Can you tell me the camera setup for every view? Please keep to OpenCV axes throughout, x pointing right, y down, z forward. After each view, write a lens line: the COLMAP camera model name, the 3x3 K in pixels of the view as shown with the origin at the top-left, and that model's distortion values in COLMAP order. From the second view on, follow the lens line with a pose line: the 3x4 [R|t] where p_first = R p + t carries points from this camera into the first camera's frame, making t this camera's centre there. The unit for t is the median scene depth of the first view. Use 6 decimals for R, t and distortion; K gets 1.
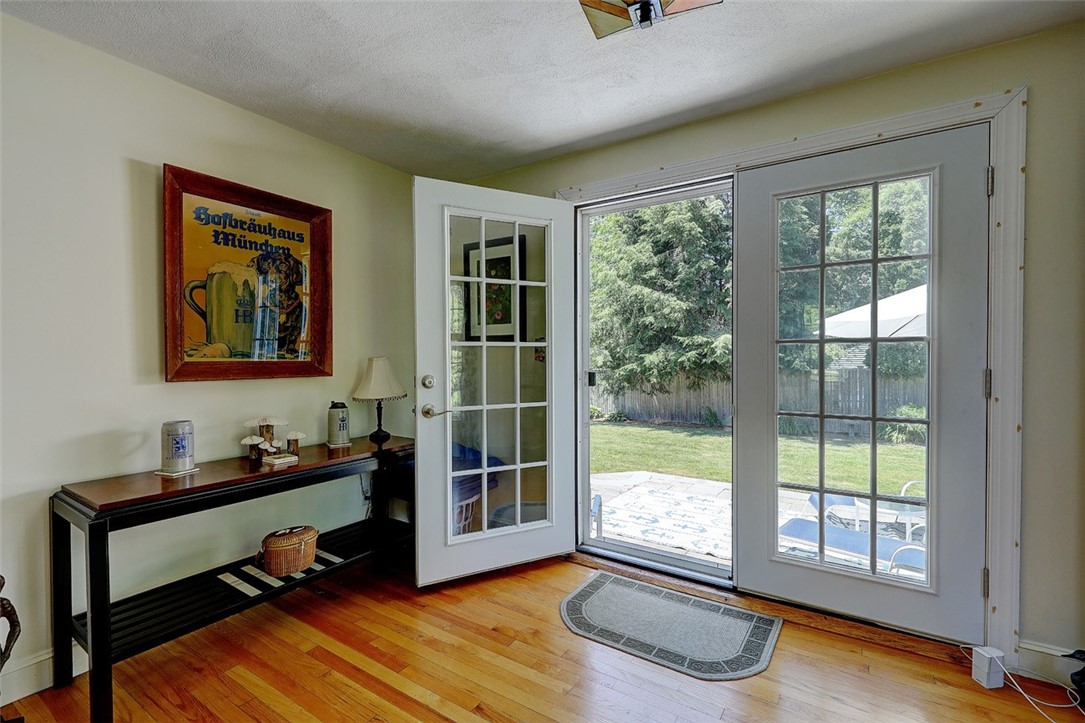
lens RADIAL K [[484.9, 0, 544.1], [0, 484.9, 360.8], [0, 0, 1]] dist [-0.002027, -0.000071]
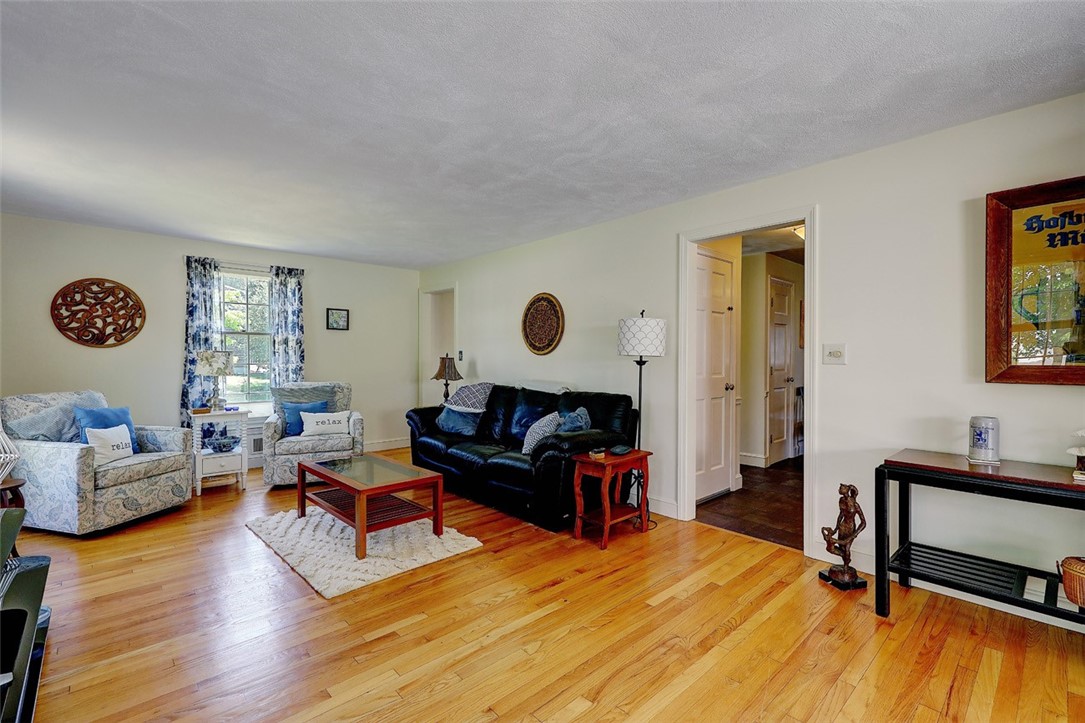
lens RADIAL K [[484.9, 0, 548.5], [0, 484.9, 359.1], [0, 0, 1]] dist [-0.002027, -0.000071]
pose [[-0.250275, -0.001272, -0.968174, 0.598402], [-0.013640, 0.999905, 0.002212, -0.000107], [0.968079, 0.013760, -0.250268, 0.278144]]
